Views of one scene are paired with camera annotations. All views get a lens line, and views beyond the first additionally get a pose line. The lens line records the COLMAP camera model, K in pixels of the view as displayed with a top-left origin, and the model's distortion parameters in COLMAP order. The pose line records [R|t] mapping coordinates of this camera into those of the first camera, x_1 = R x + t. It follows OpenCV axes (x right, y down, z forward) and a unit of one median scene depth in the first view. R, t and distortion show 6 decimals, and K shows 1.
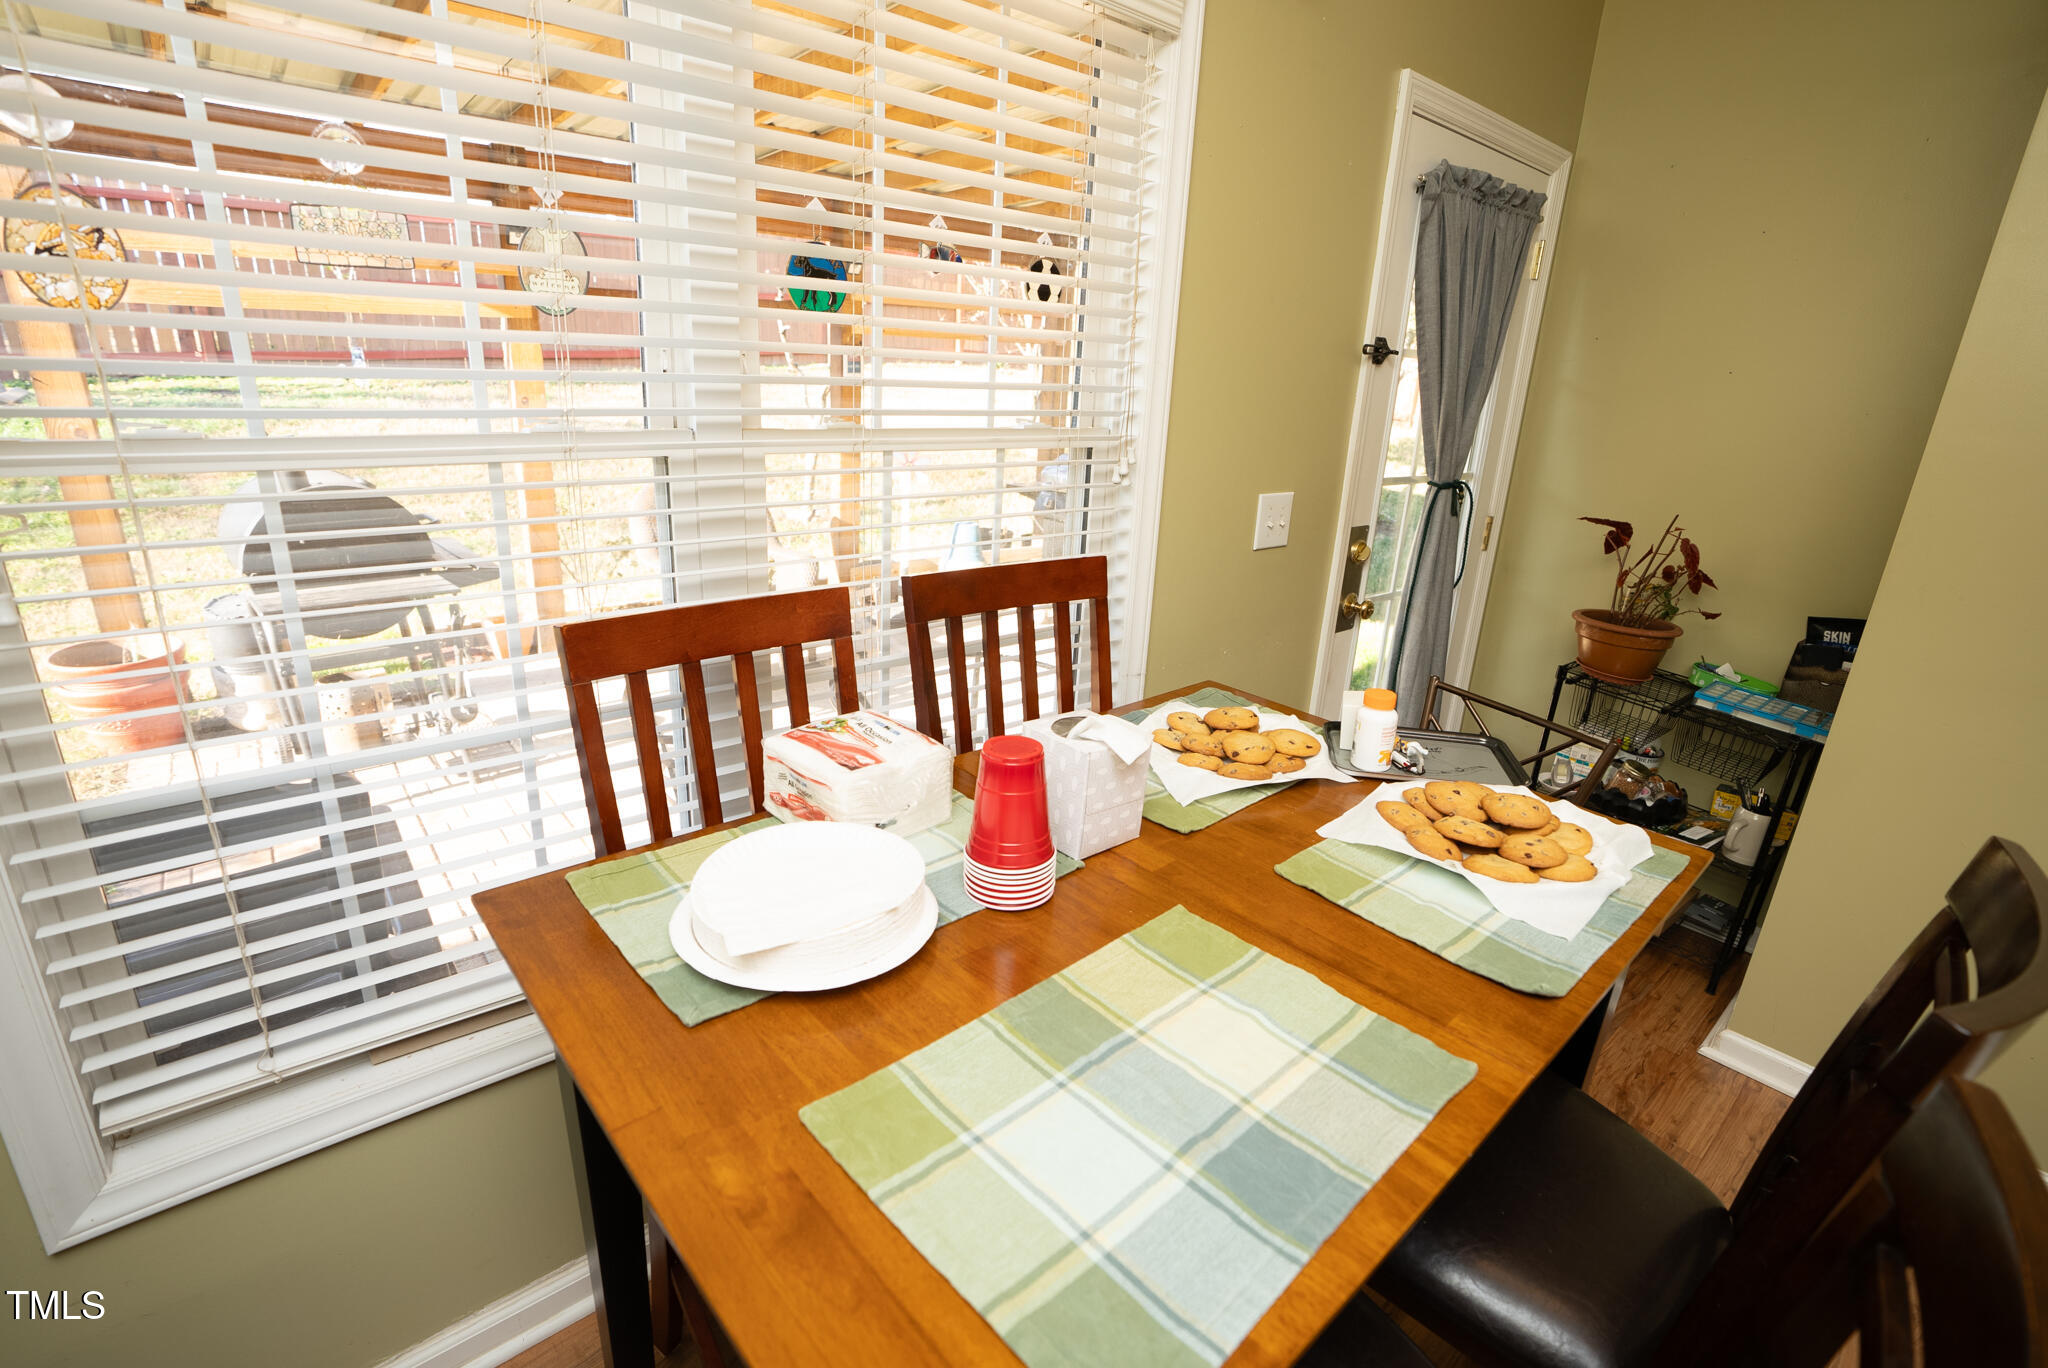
lens RADIAL K [[946.2, 0, 1008.8], [0, 946.2, 683.4], [0, 0, 1]] dist [-0.065711, 0.023377]
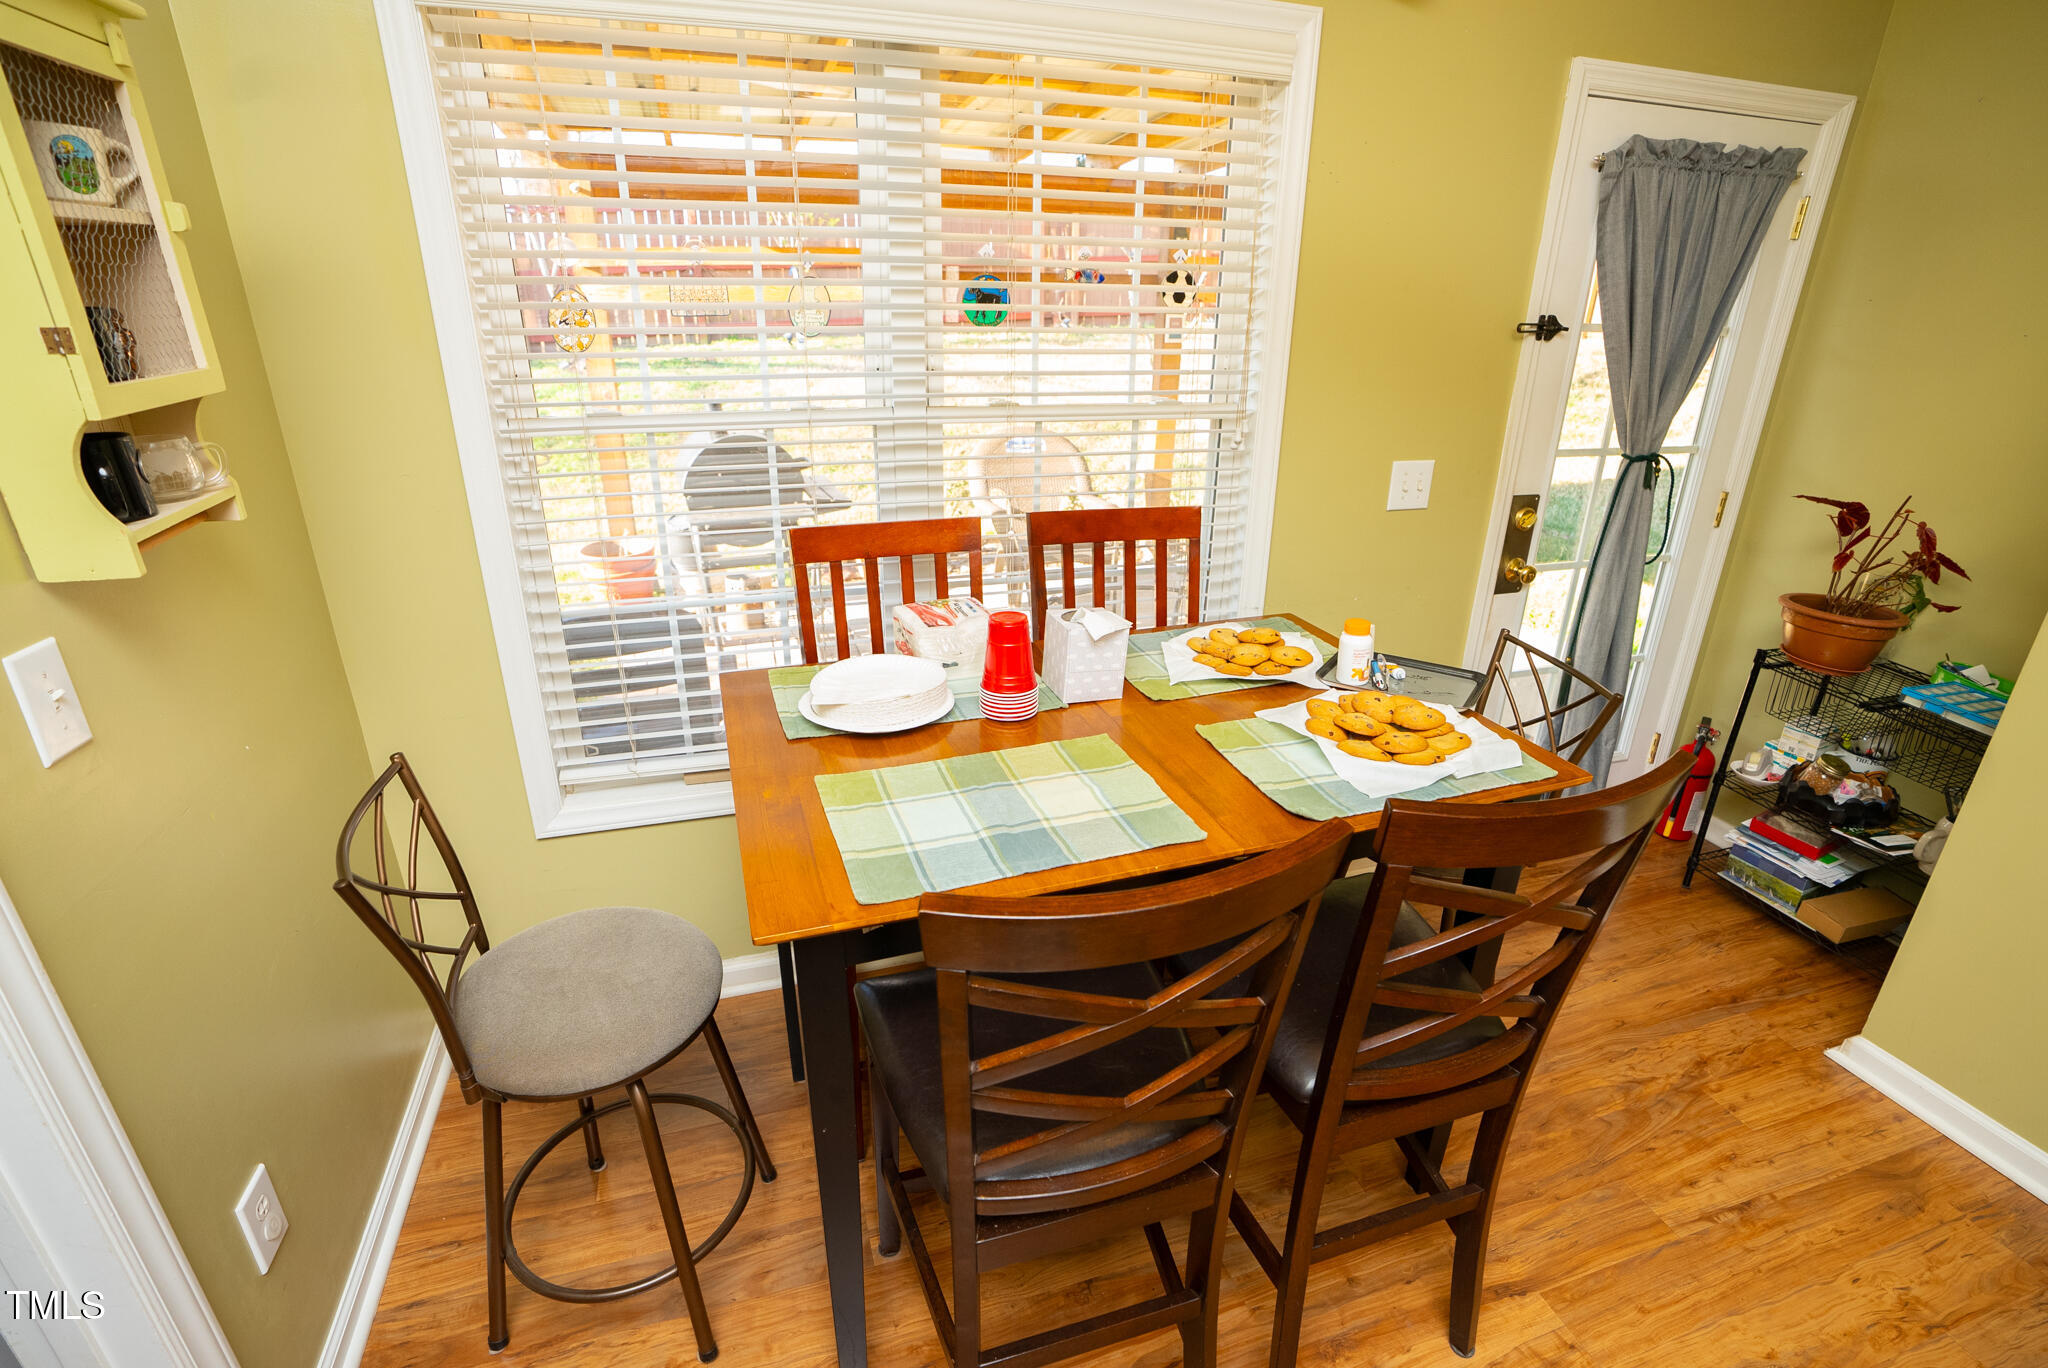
lens RADIAL K [[946.2, 0, 1016.7], [0, 946.2, 693.1], [0, 0, 1]] dist [-0.065711, 0.023377]
pose [[0.916720, 0.116535, -0.382157, 0.403026], [-0.095894, 0.992734, 0.072692, 0.049313], [0.387851, -0.029991, 0.921234, -0.287348]]
